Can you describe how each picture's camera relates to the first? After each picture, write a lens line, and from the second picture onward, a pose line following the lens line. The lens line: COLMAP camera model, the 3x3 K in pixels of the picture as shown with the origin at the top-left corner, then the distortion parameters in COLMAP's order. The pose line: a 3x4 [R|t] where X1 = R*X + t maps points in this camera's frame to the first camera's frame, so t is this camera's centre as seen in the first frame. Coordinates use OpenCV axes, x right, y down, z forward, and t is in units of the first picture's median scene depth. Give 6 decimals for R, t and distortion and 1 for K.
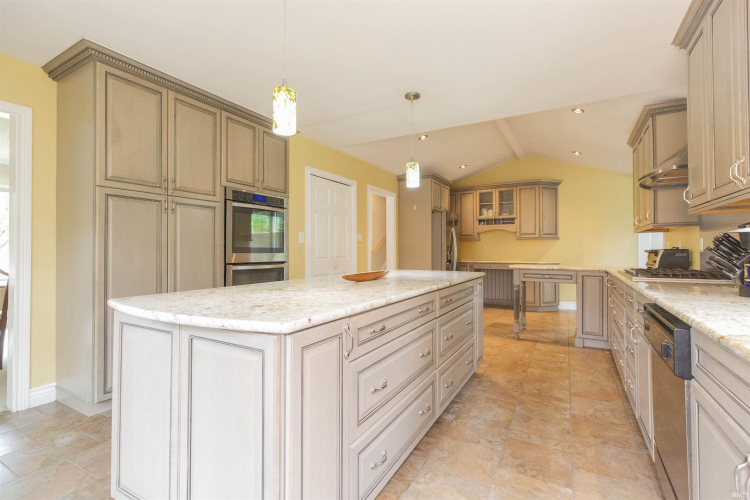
lens RADIAL K [[342.4, 0, 368.9], [0, 342.4, 249.3], [0, 0, 1]] dist [0.003859, 0.000519]
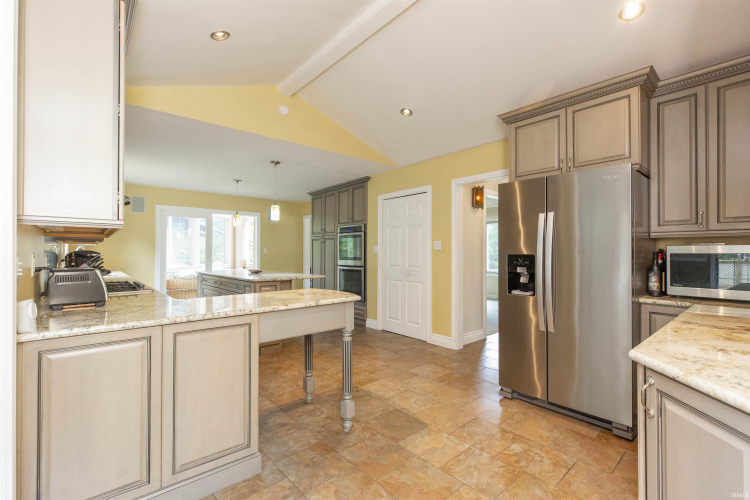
lens RADIAL K [[342.4, 0, 377.6], [0, 342.4, 247.7], [0, 0, 1]] dist [0.003859, 0.000519]
pose [[-0.325097, -0.017683, -0.945515, 1.218821], [0.002150, 0.999809, -0.019437, -0.017870], [0.945678, -0.008352, -0.324997, 1.612600]]
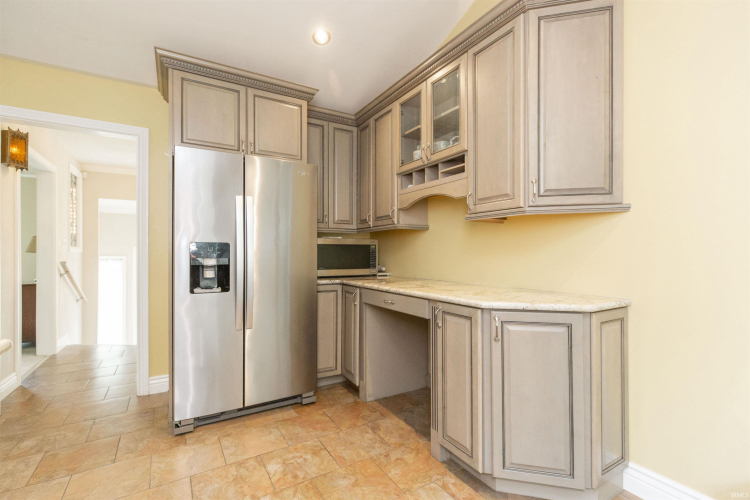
lens RADIAL K [[342.4, 0, 390.9], [0, 342.4, 251.1], [0, 0, 1]] dist [0.003859, 0.000519]
pose [[0.876391, 0.002352, -0.481594, 0.511906], [0.005294, 0.999881, 0.014516, -0.003097], [0.481571, -0.015271, 0.876274, 0.669723]]
